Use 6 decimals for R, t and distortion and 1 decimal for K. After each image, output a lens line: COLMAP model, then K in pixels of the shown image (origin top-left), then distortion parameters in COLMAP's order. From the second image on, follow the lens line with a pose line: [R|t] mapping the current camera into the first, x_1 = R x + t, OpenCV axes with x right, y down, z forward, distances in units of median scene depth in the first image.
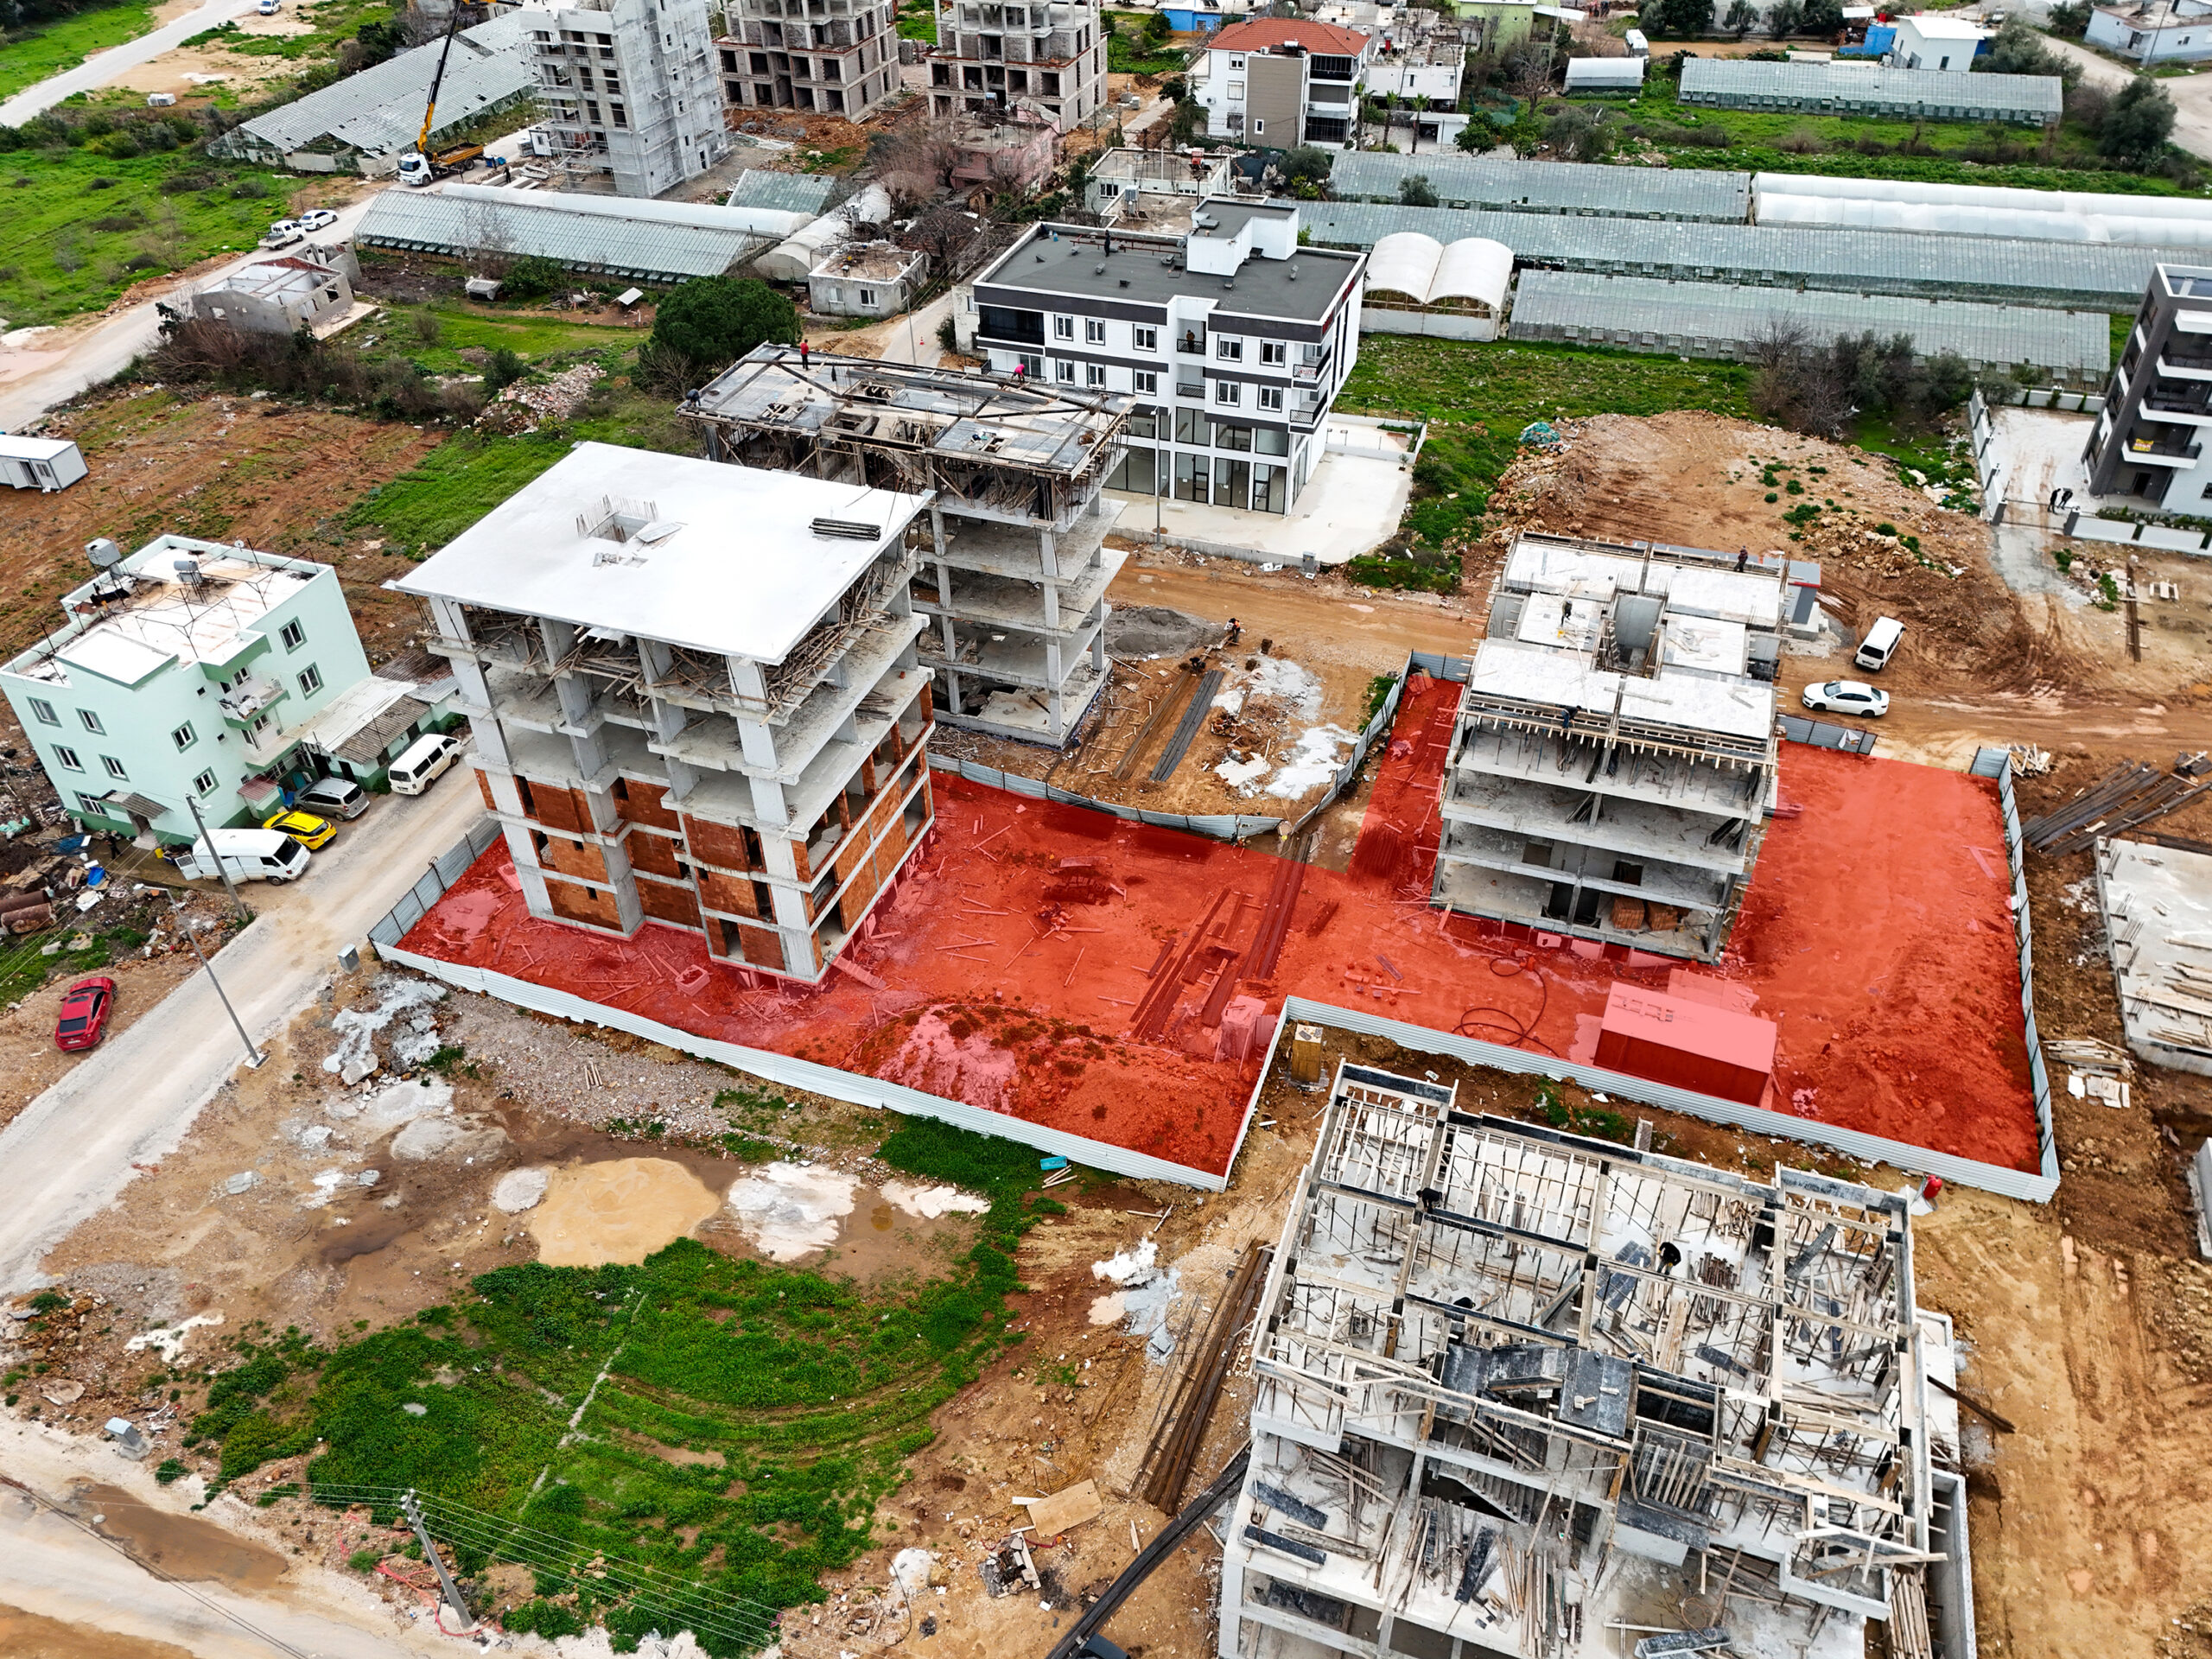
lens RADIAL K [[1623.8, 0, 1105.2], [0, 1623.8, 828.4], [0, 0, 1]] dist [0.069776, -0.061698]
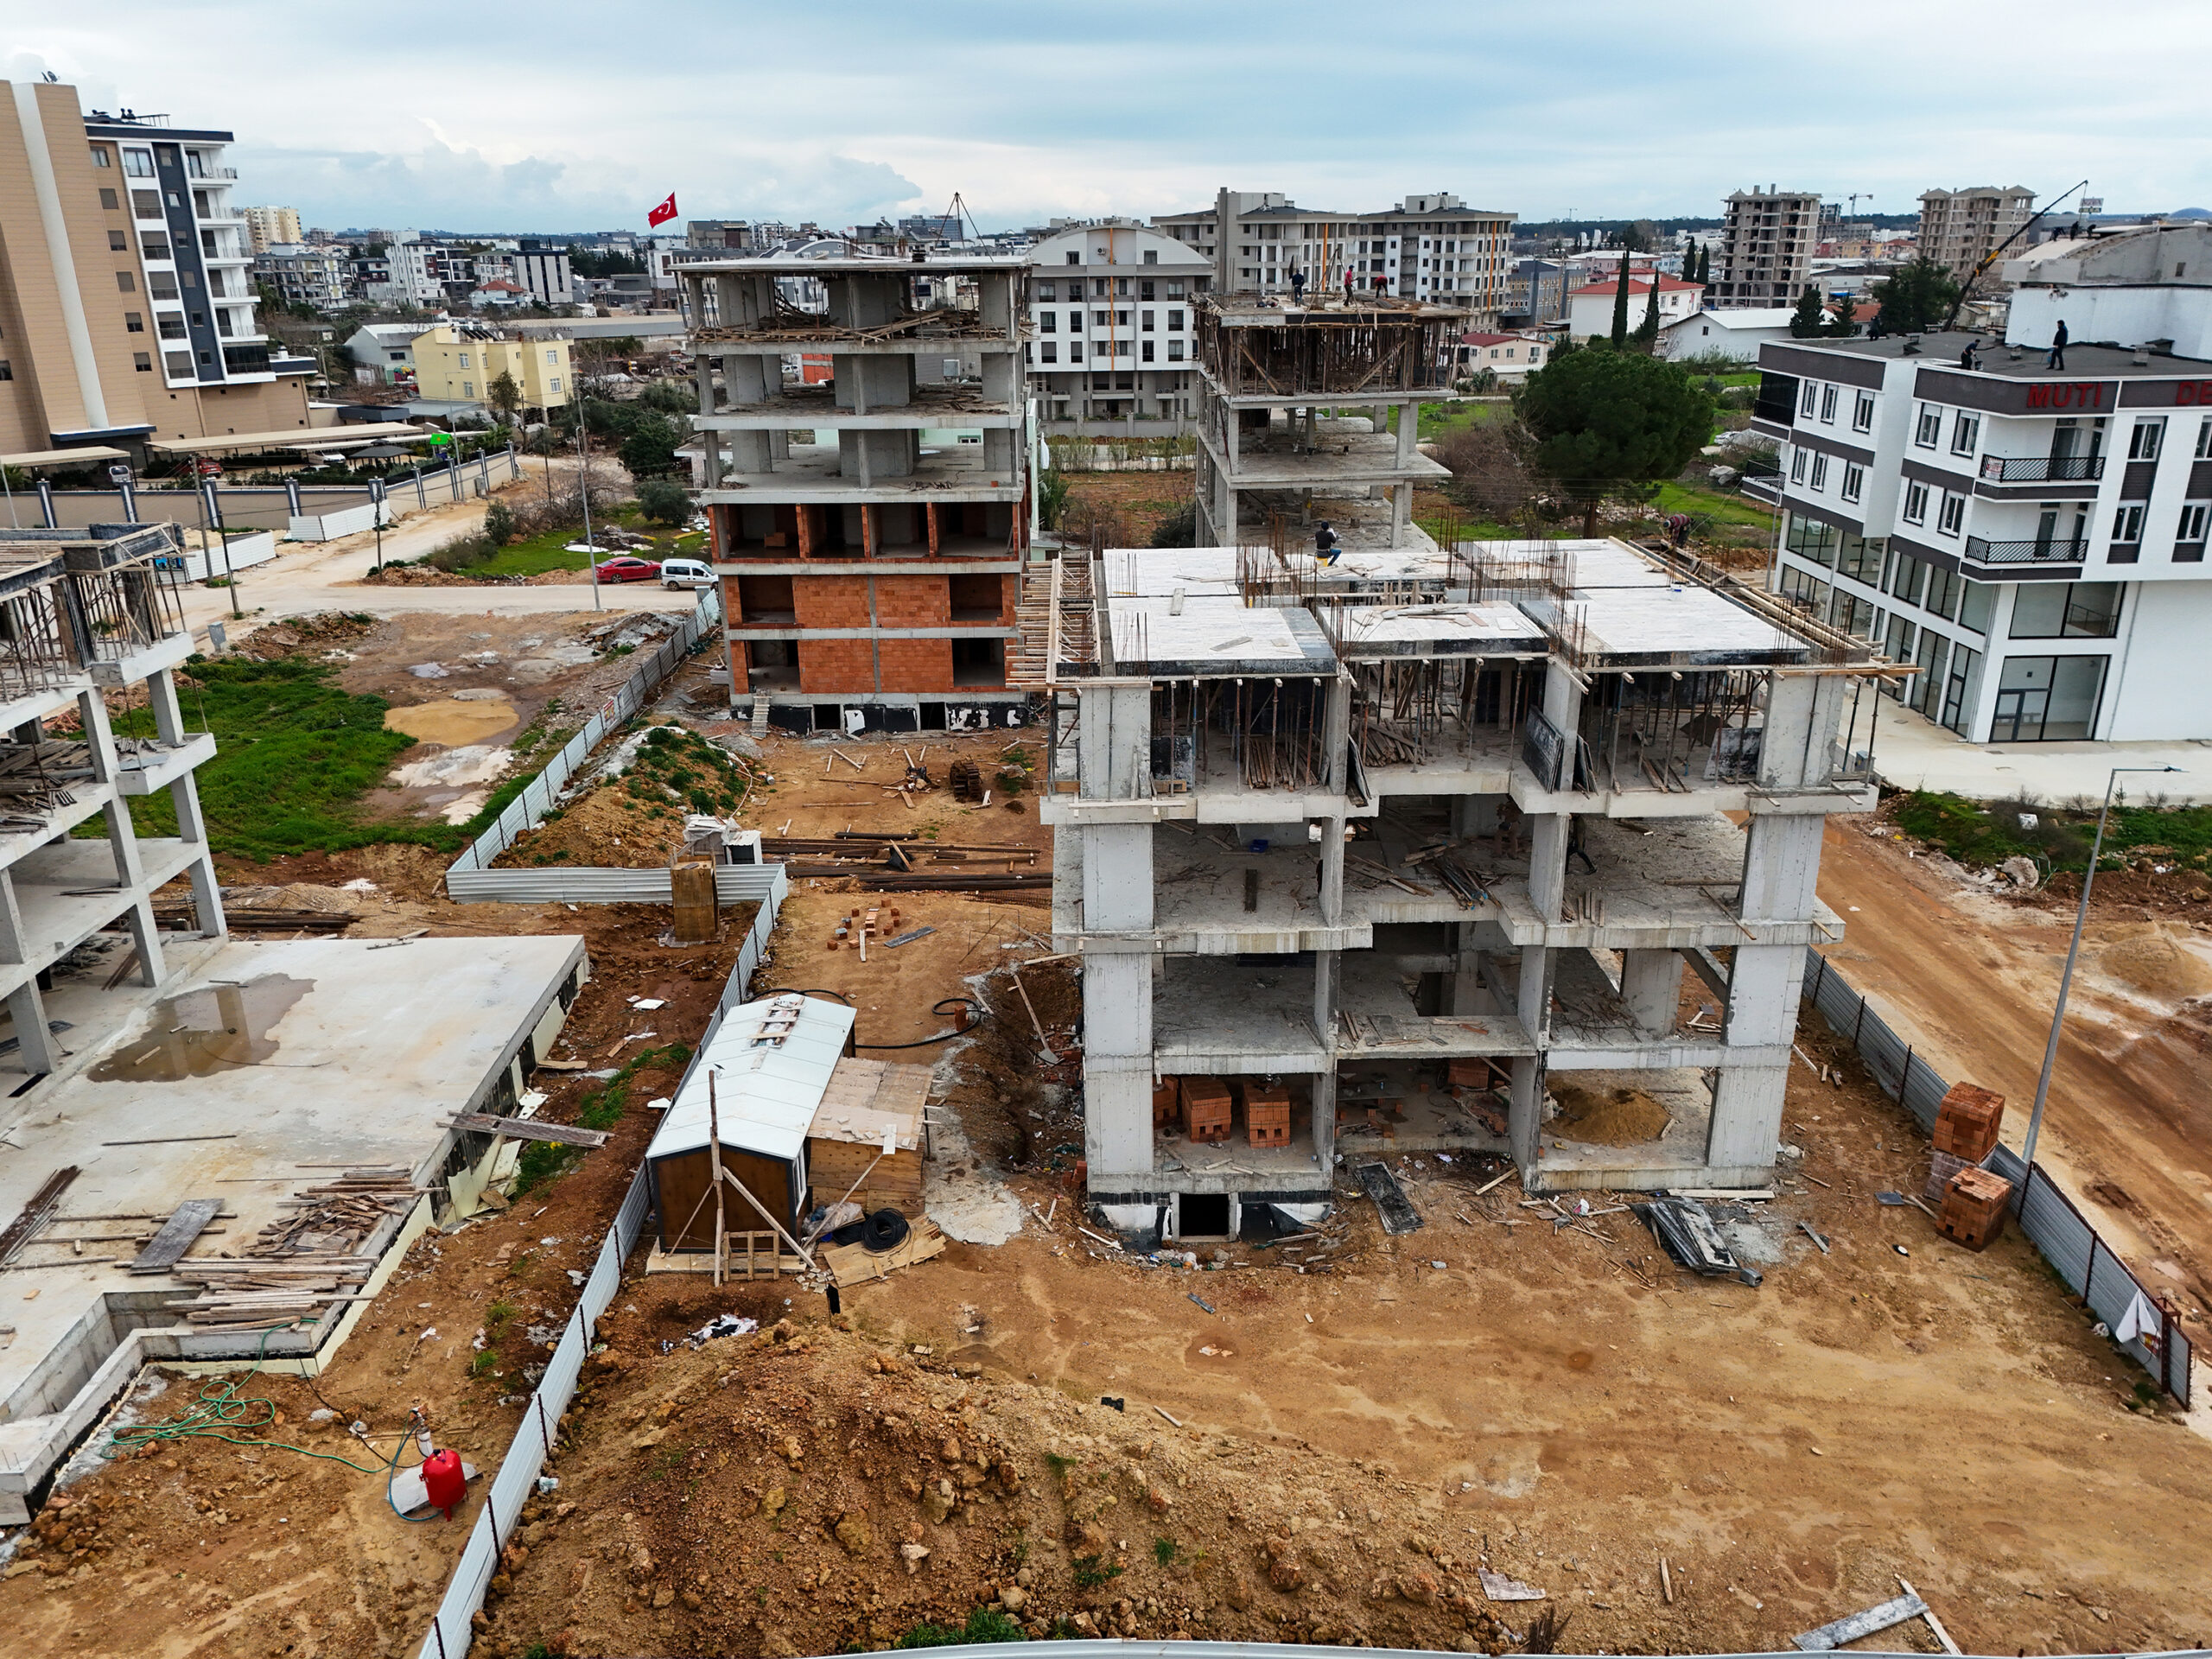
lens RADIAL K [[1623.8, 0, 1105.6], [0, 1623.8, 827.5], [0, 0, 1]] dist [0.069776, -0.061698]
pose [[0.348729, 0.331217, -0.876746, 0.759450], [-0.582460, 0.809472, 0.074127, -0.044402], [0.734254, 0.484819, 0.475207, 0.725806]]
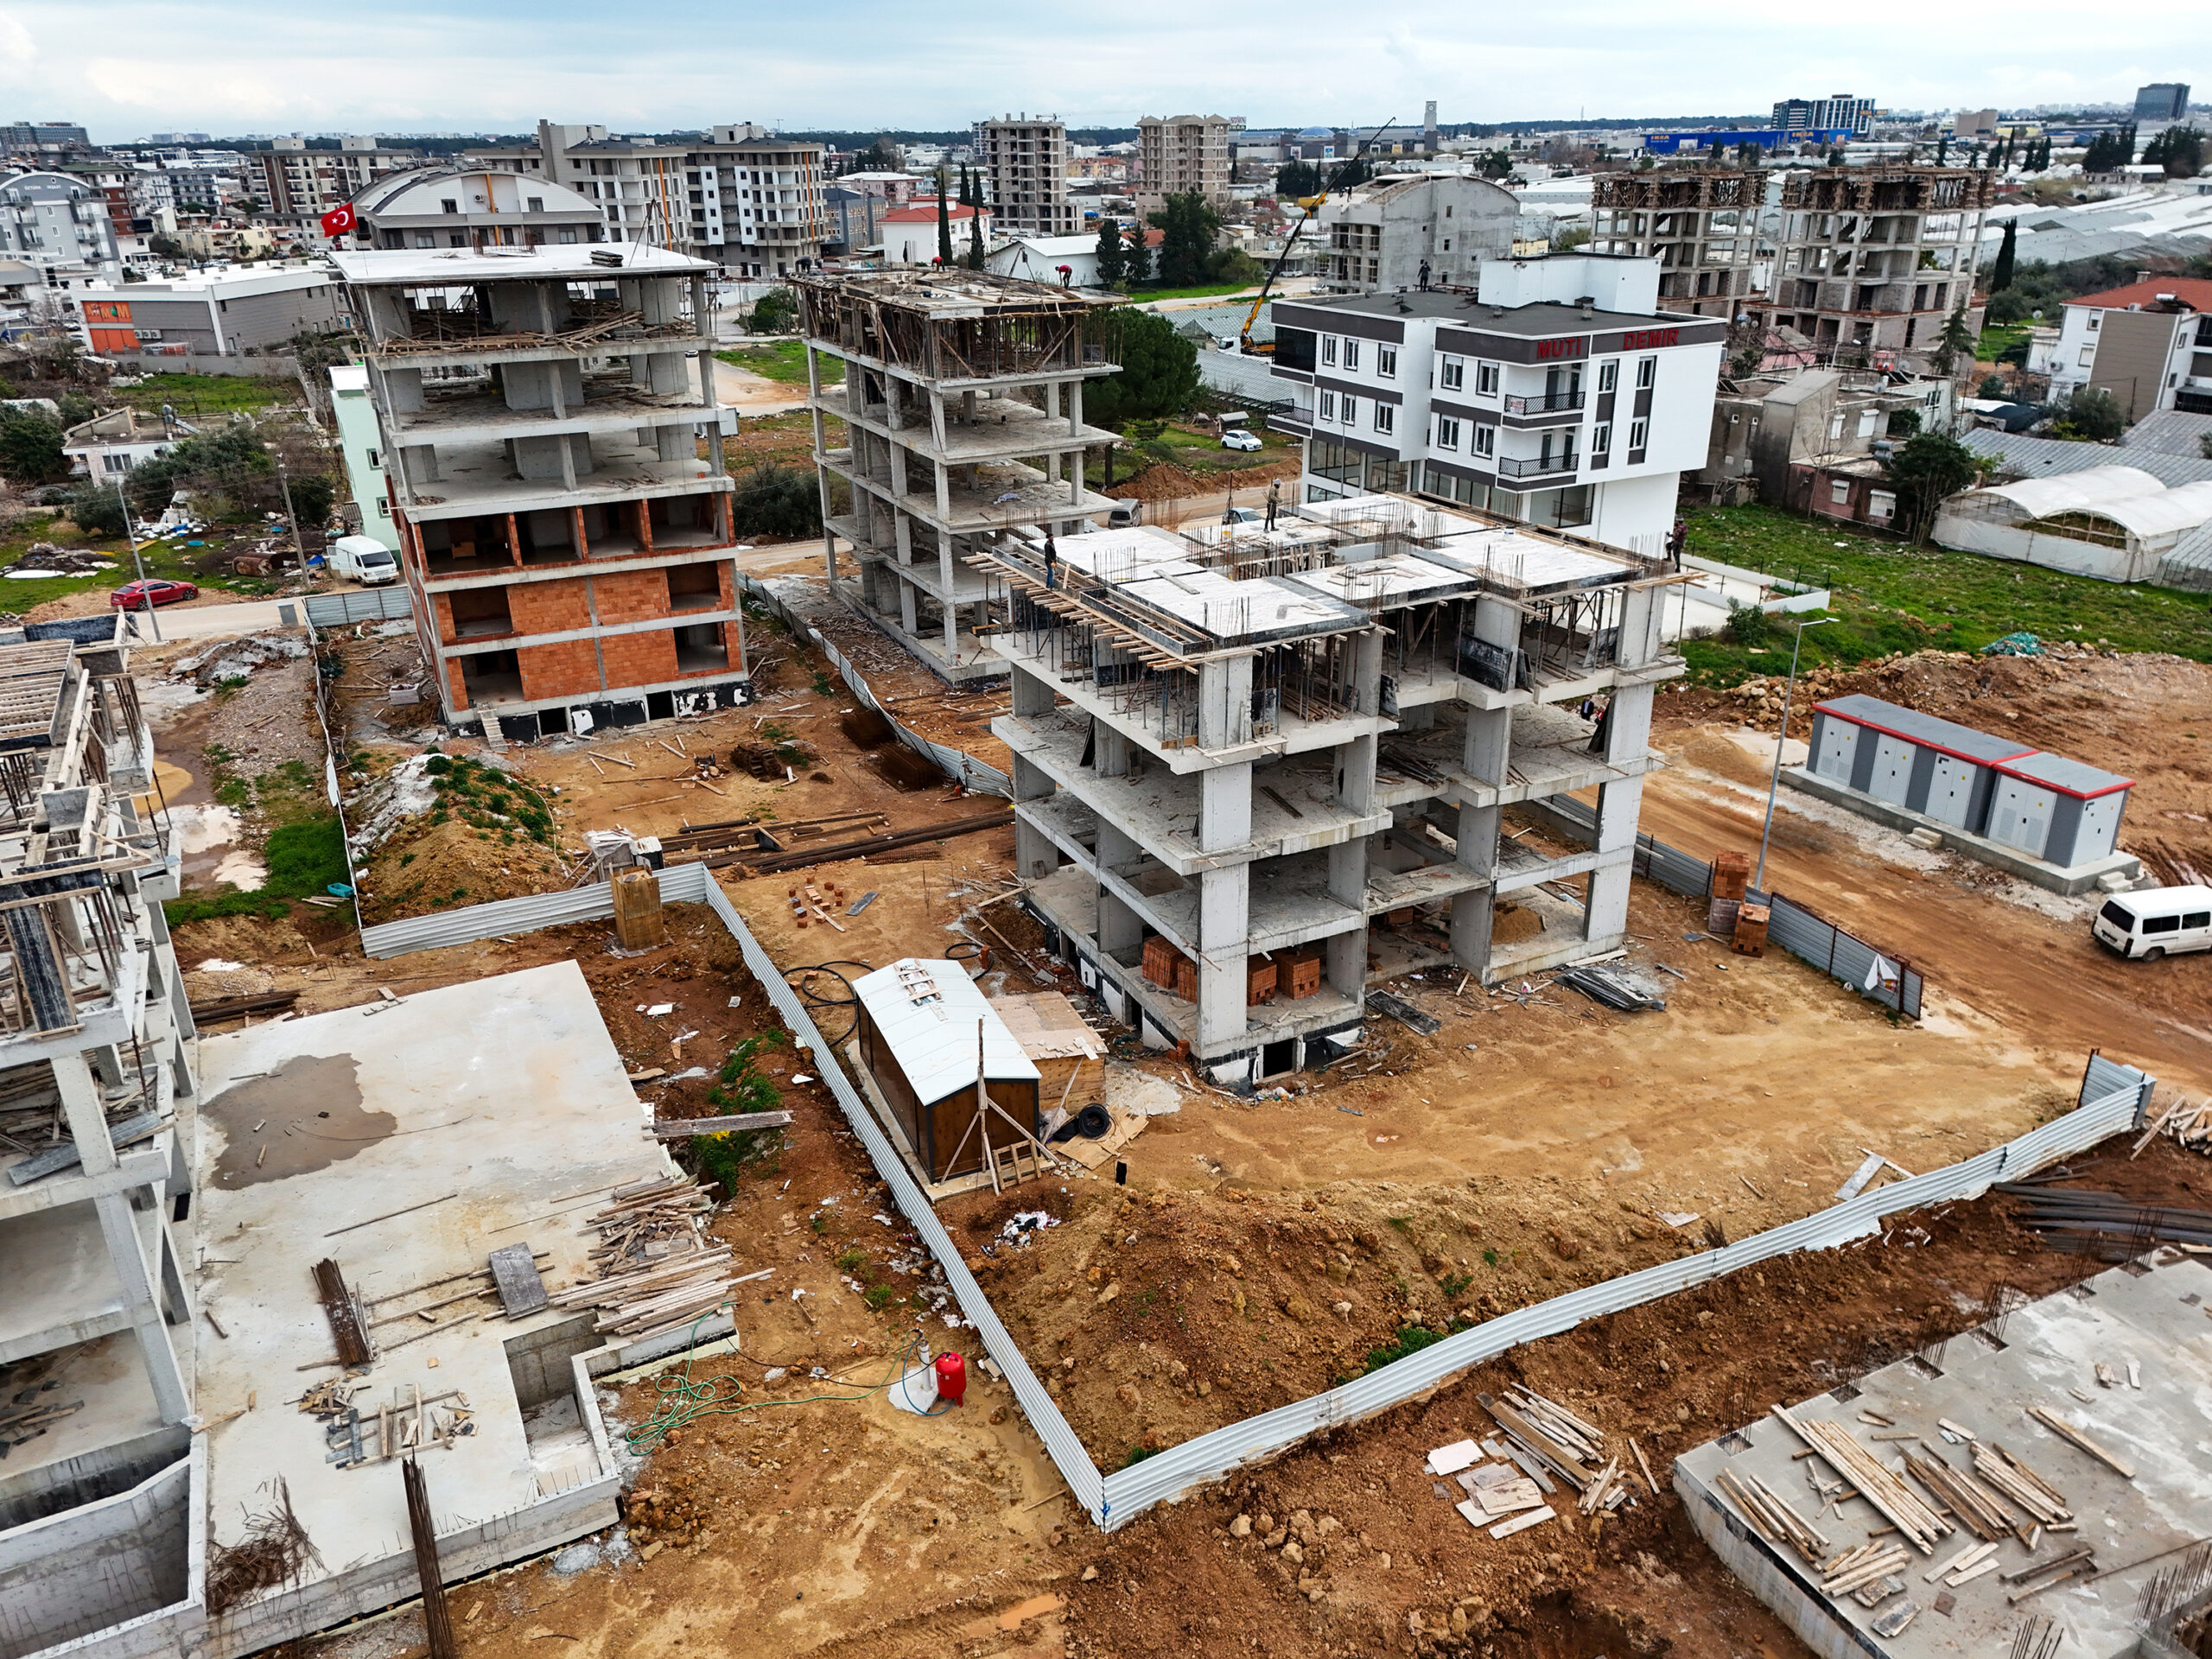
lens RADIAL K [[1623.8, 0, 1103.2], [0, 1623.8, 826.9], [0, 0, 1]] dist [0.069776, -0.061698]
pose [[0.716828, 0.276435, -0.640110, 0.706849], [-0.432552, 0.896343, -0.097303, 0.078527], [0.546860, 0.346630, 0.762097, 0.493711]]
